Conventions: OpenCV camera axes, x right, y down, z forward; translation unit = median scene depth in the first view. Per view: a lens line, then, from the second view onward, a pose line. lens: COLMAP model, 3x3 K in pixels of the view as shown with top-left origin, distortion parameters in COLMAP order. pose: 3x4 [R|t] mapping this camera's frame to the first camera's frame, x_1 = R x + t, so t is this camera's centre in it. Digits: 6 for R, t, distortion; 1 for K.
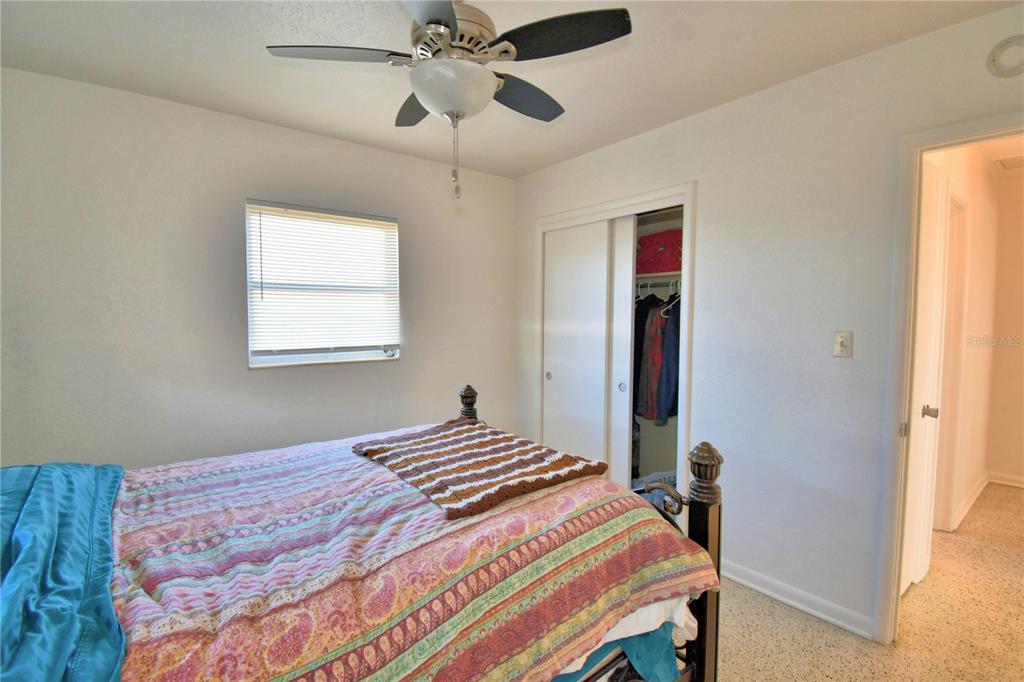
lens RADIAL K [[456.8, 0, 504.6], [0, 456.8, 340.3], [0, 0, 1]] dist [0.029592, -0.029823]
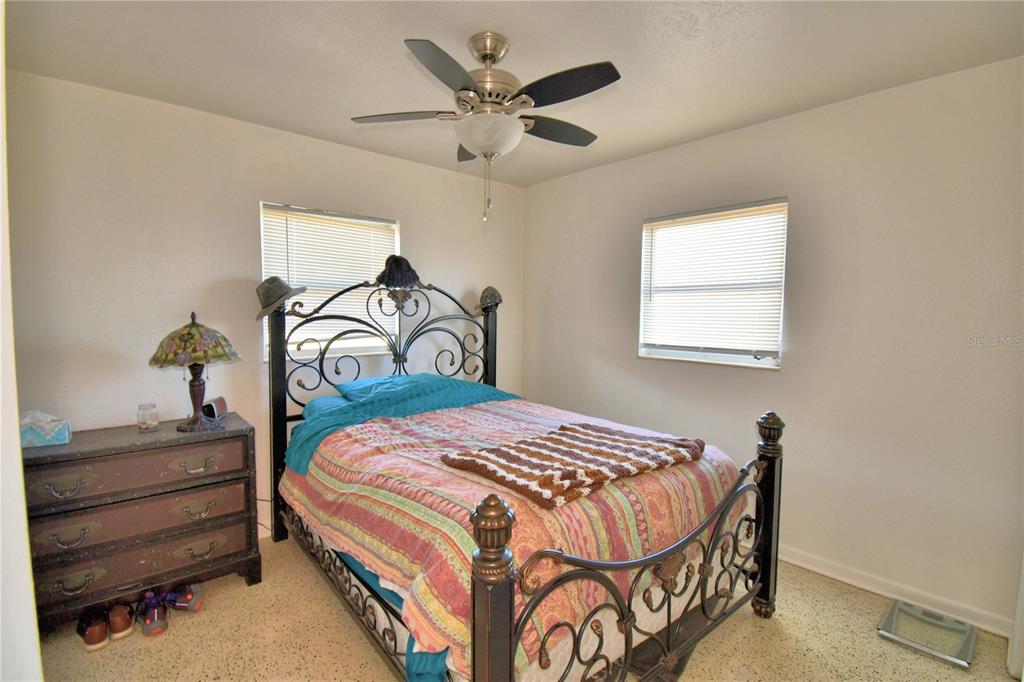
lens RADIAL K [[456.8, 0, 504.6], [0, 456.8, 340.3], [0, 0, 1]] dist [0.029592, -0.029823]
pose [[0.079799, 0.064842, -0.994700, 0.856109], [-0.058082, 0.996489, 0.060299, -0.050423], [0.995117, 0.052963, 0.083285, 0.705138]]
